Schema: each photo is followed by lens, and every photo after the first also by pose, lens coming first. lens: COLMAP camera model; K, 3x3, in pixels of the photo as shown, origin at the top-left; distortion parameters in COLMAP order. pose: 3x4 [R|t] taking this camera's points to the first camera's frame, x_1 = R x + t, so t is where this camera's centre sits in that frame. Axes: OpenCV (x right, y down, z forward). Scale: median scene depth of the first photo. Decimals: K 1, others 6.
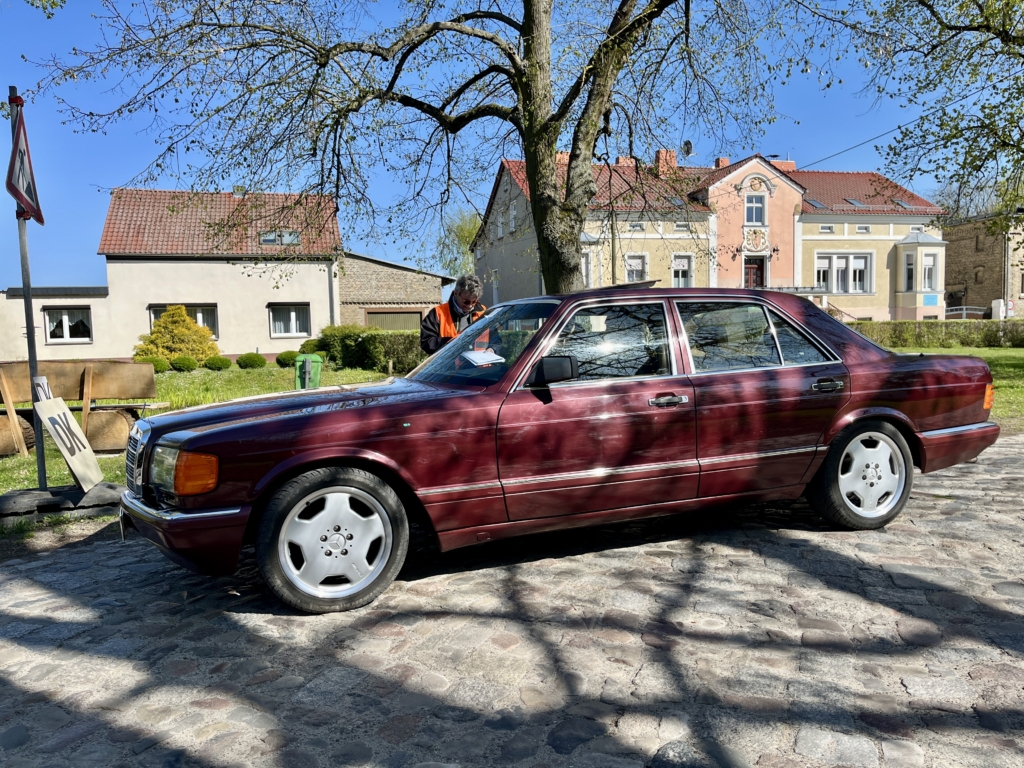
lens RADIAL K [[771.5, 0, 507.3], [0, 771.5, 385.2], [0, 0, 1]] dist [0.076095, -0.110343]
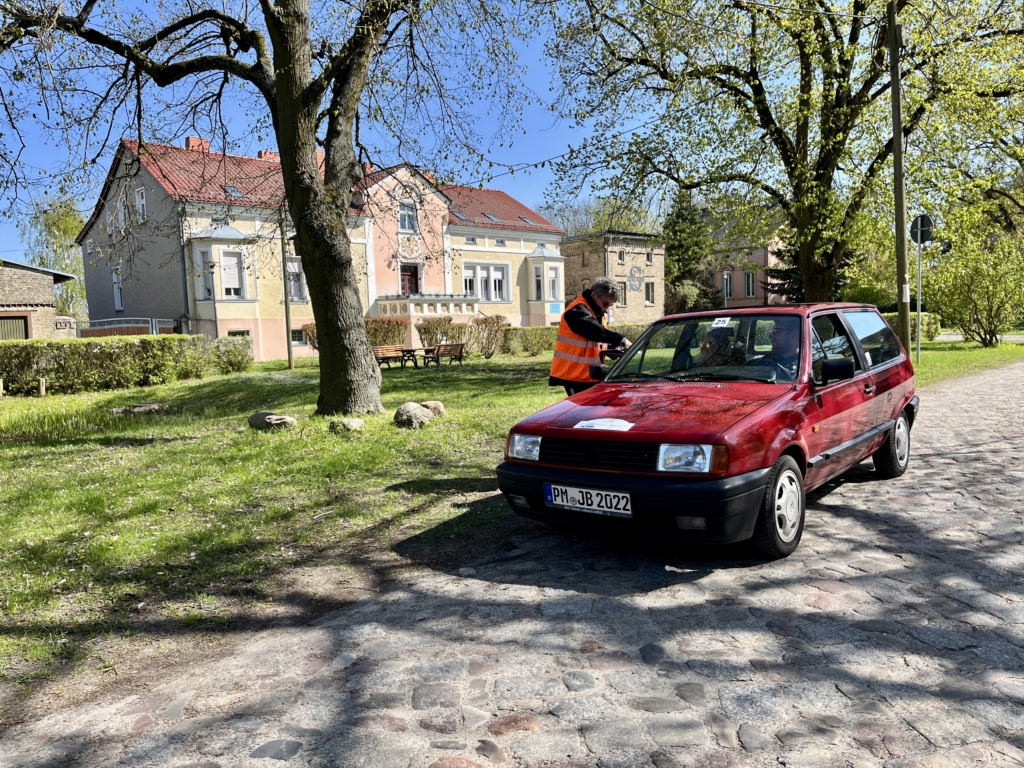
lens RADIAL K [[772.9, 0, 511.3], [0, 772.9, 385.4], [0, 0, 1]] dist [0.069971, -0.093920]
pose [[0.882138, -0.040913, 0.469210, -0.066314], [0.044741, 0.998994, 0.002994, -0.005065], [-0.468861, 0.018352, 0.883081, 0.068458]]
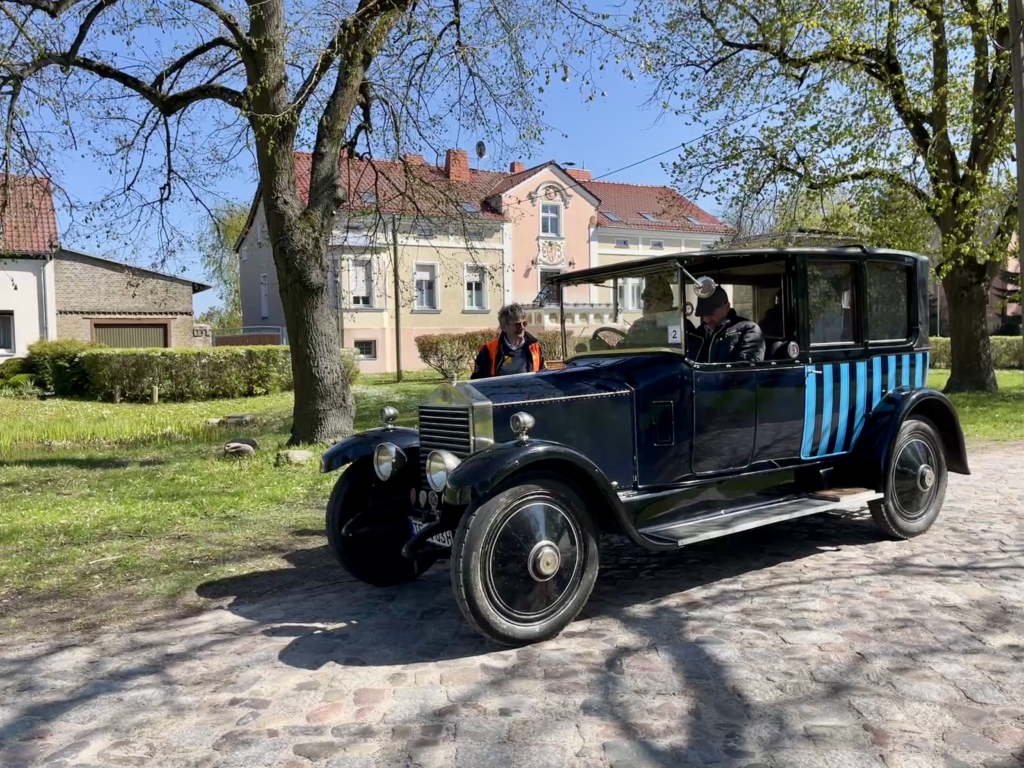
lens RADIAL K [[849.5, 0, 512.4], [0, 849.5, 382.5], [0, 0, 1]] dist [0.035987, 0.005044]
pose [[0.968632, -0.004978, 0.248449, 0.025260], [0.010276, 0.999747, -0.020032, -0.013185], [-0.248287, 0.021957, 0.968438, 0.029154]]
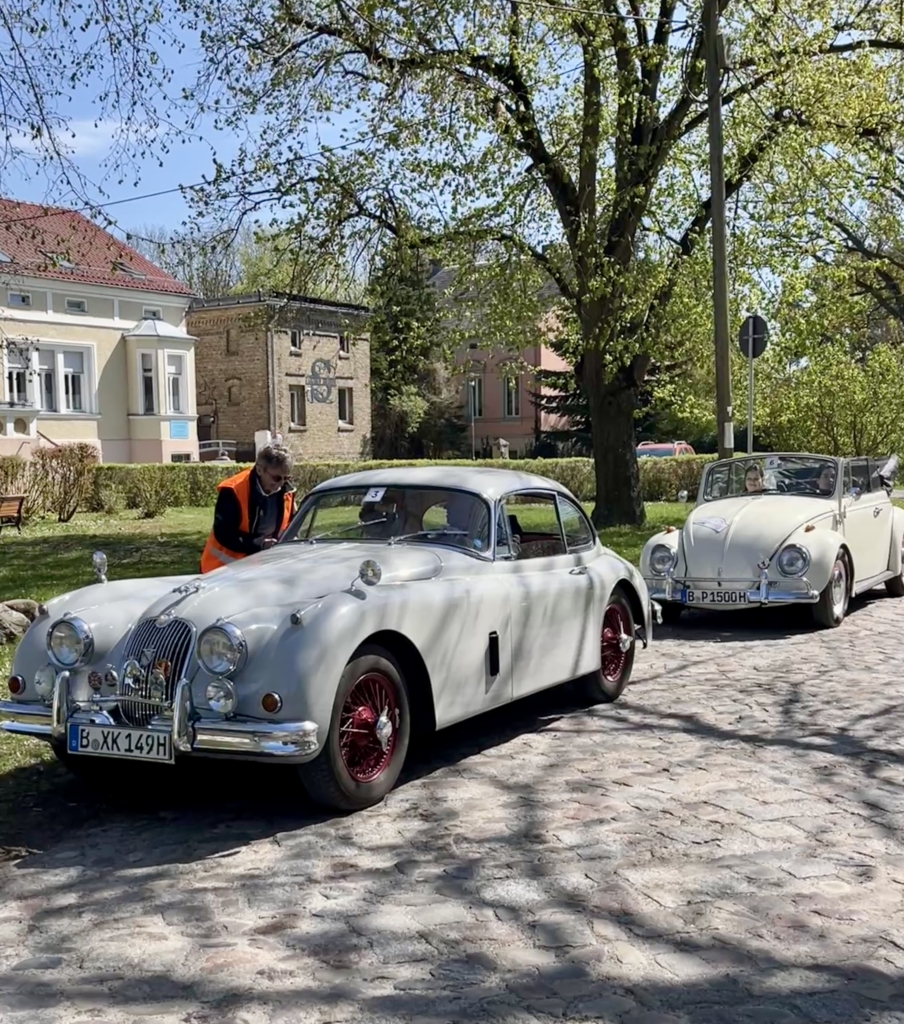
lens RADIAL K [[1415.4, 0, 453.7], [0, 1415.4, 586.5], [0, 0, 1]] dist [0.079511, -0.063909]
pose [[0.734450, -0.052357, 0.676640, -0.115877], [0.045079, 0.998581, 0.028338, -0.008115], [-0.677164, 0.009689, 0.735768, 0.017668]]
